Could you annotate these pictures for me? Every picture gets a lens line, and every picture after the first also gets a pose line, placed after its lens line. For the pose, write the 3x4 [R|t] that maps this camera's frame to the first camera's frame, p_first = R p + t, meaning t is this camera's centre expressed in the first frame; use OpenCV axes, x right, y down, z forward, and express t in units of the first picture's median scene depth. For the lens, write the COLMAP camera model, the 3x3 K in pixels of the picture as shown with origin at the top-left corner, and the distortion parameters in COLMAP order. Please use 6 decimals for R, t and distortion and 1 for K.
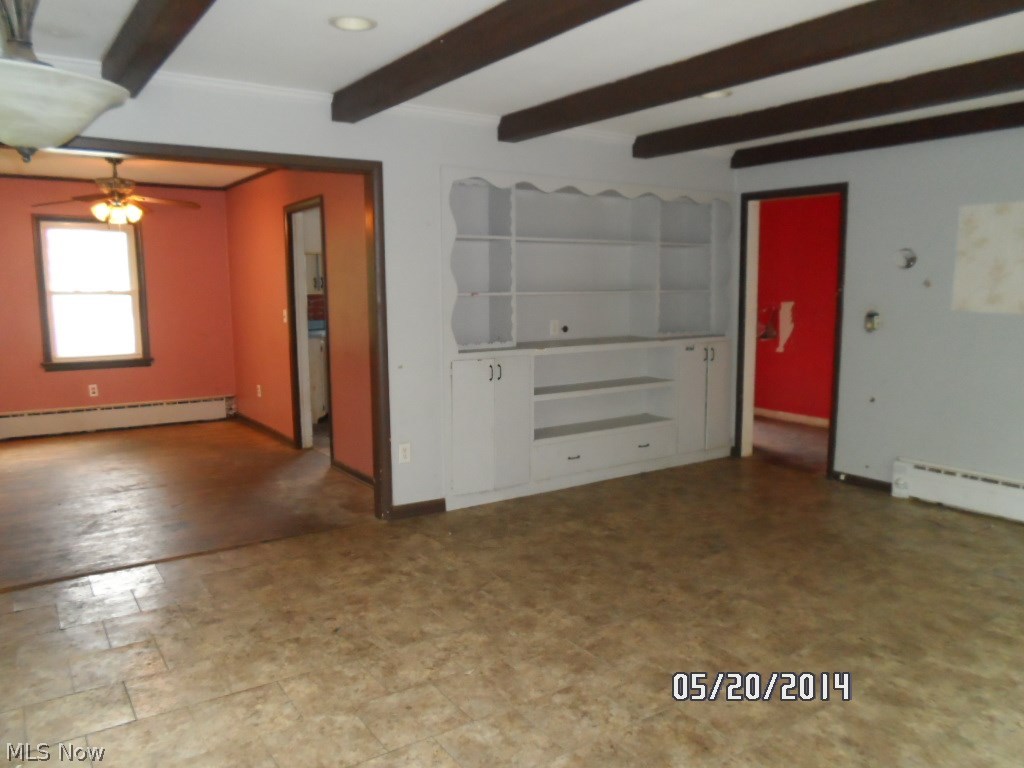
lens RADIAL K [[782.9, 0, 512.0], [0, 782.9, 384.0], [0, 0, 1]] dist [-0.095561, 0.136562]
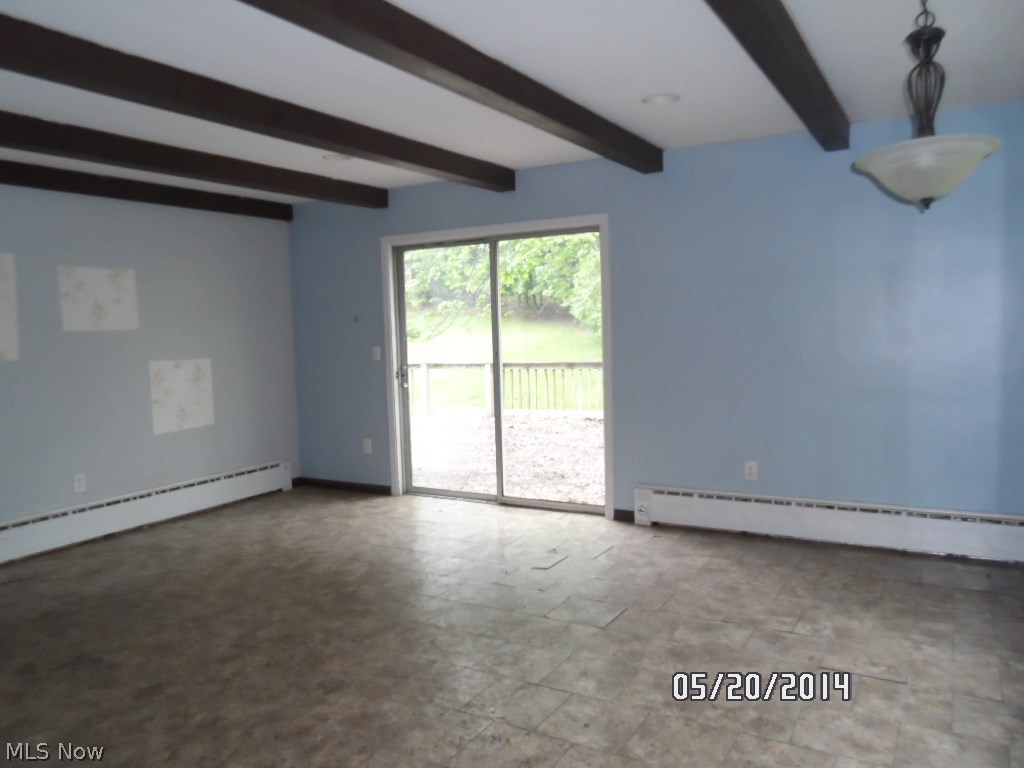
lens RADIAL K [[738.3, 0, 512.0], [0, 738.3, 384.0], [0, 0, 1]] dist [-0.105434, 0.105682]
pose [[-0.422682, -0.055096, 0.904602, -0.710836], [0.144255, 0.981334, 0.127174, -0.119249], [-0.894724, 0.184248, -0.406844, 1.065850]]
